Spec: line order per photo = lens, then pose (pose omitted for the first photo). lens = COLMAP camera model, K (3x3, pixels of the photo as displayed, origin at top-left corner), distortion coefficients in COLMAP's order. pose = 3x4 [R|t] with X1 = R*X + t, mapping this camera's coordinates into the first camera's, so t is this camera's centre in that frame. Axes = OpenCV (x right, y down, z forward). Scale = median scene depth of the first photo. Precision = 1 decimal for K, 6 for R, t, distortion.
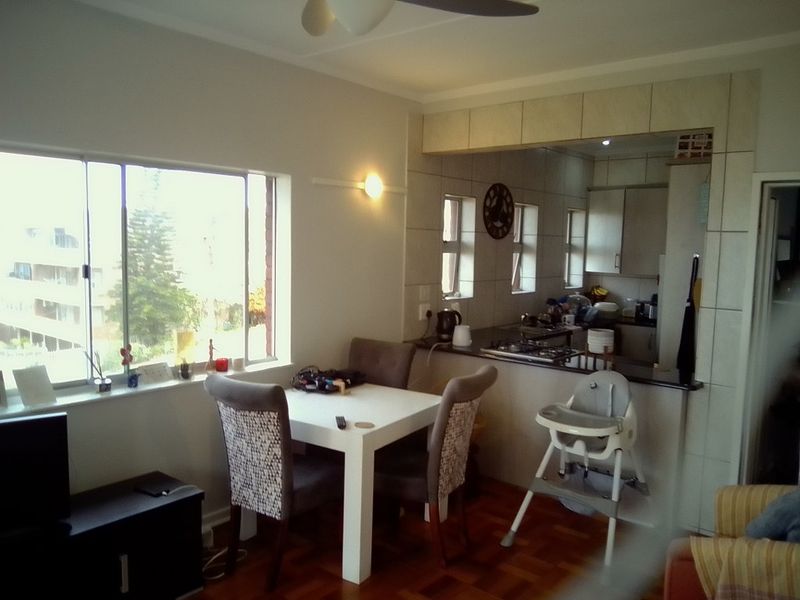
lens RADIAL K [[636.7, 0, 405.7], [0, 636.7, 305.1], [0, 0, 1]] dist [0.015716, -0.057787]
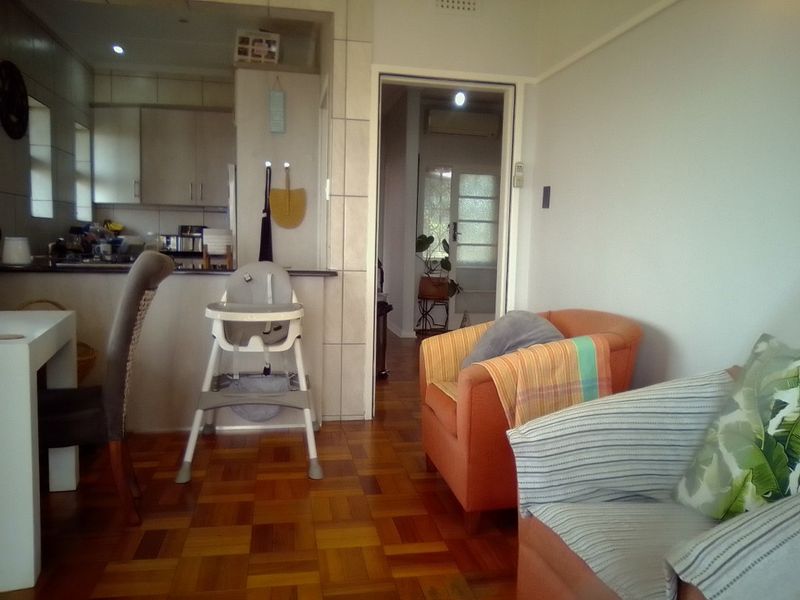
lens RADIAL K [[647.1, 0, 405.4], [0, 647.1, 304.6], [0, 0, 1]] dist [0.011149, -0.069658]
pose [[0.631664, -0.080463, 0.771055, -0.167890], [0.065088, 0.996592, 0.050678, 0.084769], [-0.772505, 0.018176, 0.634749, 0.172359]]
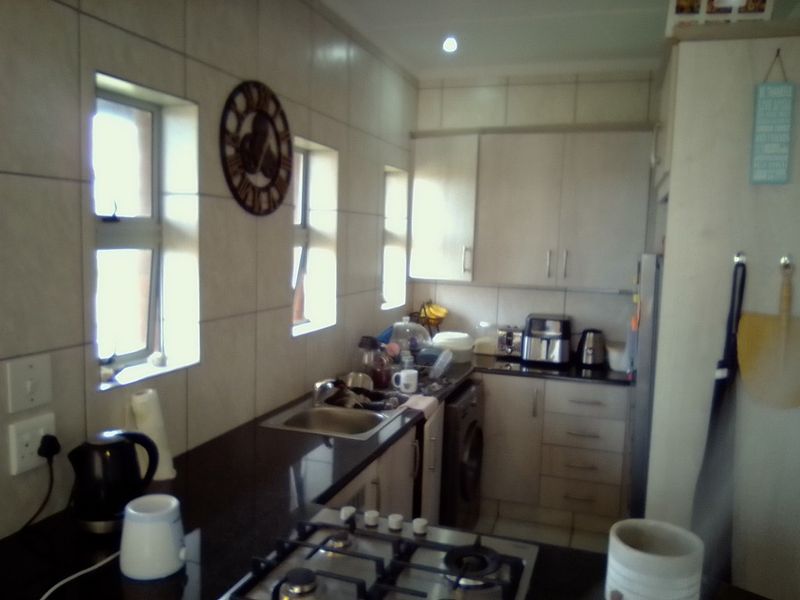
lens RADIAL K [[647.1, 0, 405.4], [0, 647.1, 304.6], [0, 0, 1]] dist [0.011149, -0.069658]
pose [[0.930223, -0.032515, 0.365551, 0.077741], [0.026005, 0.999404, 0.022718, -0.052561], [-0.366072, -0.011626, 0.930514, 0.574752]]
